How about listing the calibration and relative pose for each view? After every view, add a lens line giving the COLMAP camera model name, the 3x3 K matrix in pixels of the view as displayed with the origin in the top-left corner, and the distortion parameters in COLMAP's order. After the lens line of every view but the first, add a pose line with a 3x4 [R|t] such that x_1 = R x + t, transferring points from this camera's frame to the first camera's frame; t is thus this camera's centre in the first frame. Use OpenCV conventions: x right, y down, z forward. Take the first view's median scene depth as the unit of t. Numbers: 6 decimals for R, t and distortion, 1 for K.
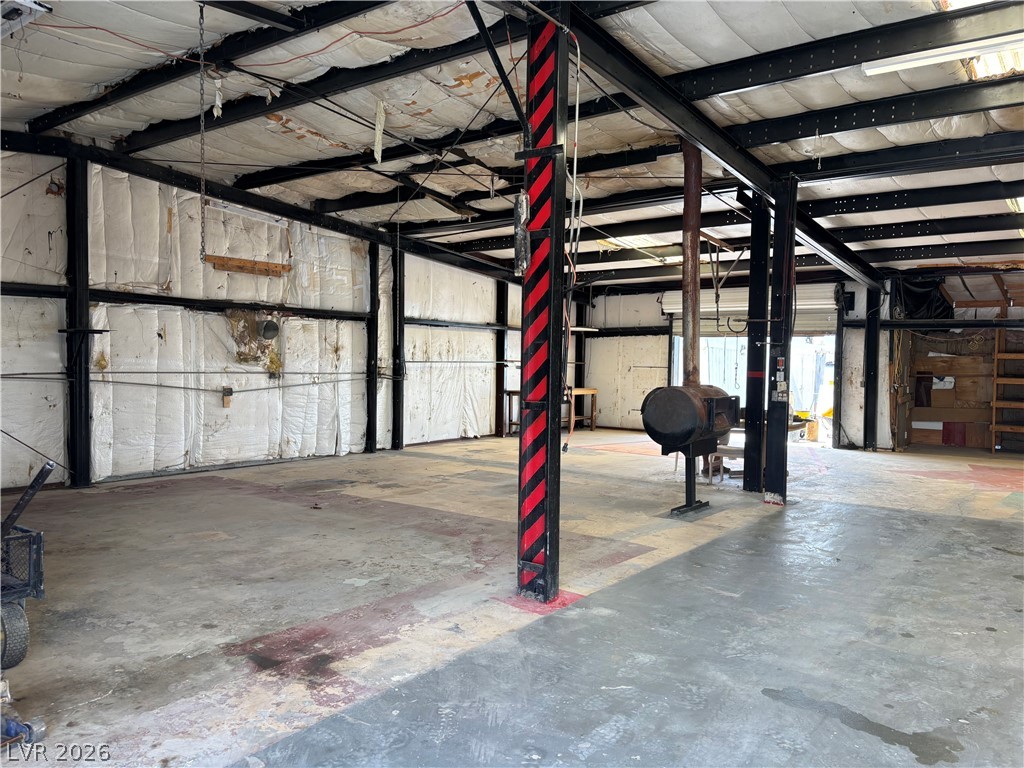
lens RADIAL K [[777.4, 0, 513.7], [0, 777.4, 389.6], [0, 0, 1]] dist [0.075832, -0.088558]
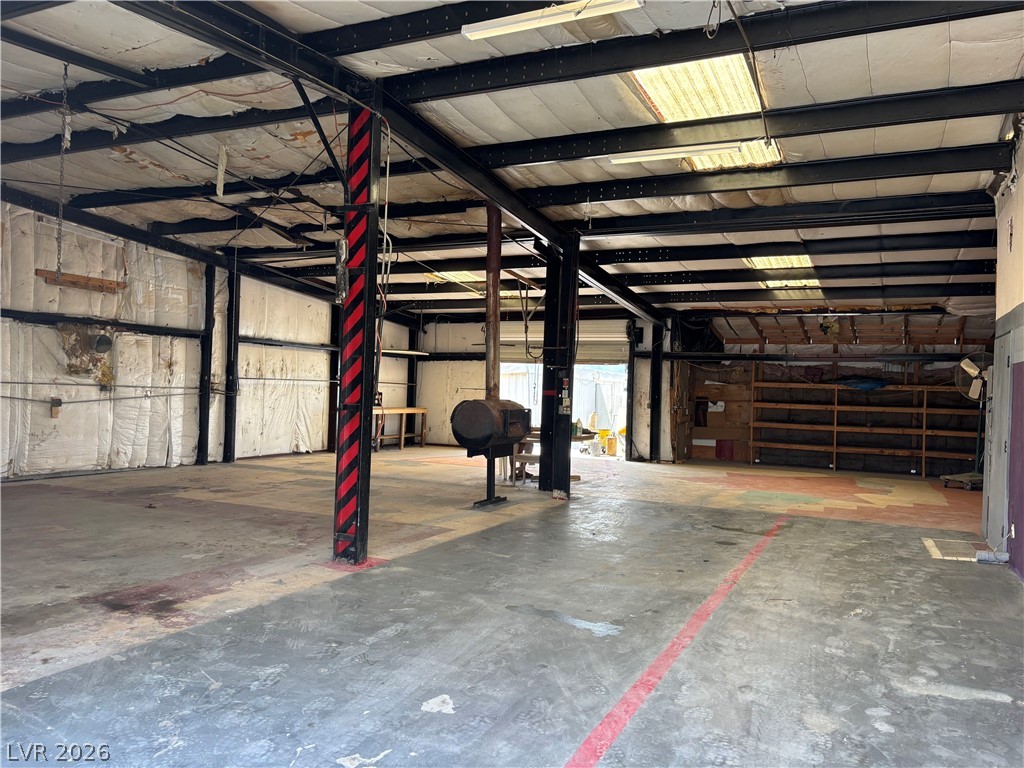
lens RADIAL K [[777.4, 0, 513.7], [0, 777.4, 389.6], [0, 0, 1]] dist [0.075832, -0.088558]
pose [[0.979787, 0.017641, 0.199262, 0.021863], [-0.010718, 0.999303, -0.035769, 0.022414], [-0.199754, 0.032910, 0.979293, -0.182689]]
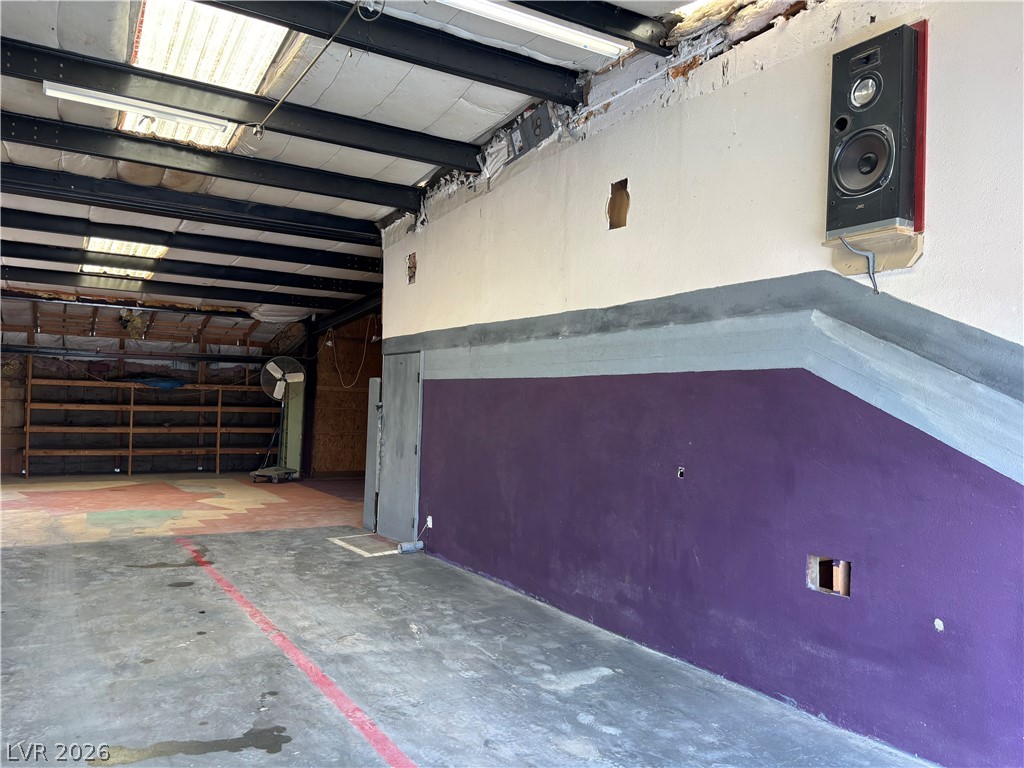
lens RADIAL K [[778.0, 0, 513.6], [0, 778.0, 396.2], [0, 0, 1]] dist [0.019636, 0.000240]
pose [[0.368810, 0.004292, 0.929495, -0.168996], [0.011107, 0.999898, -0.009024, -0.013853], [-0.929438, 0.013652, 0.368725, 0.098556]]
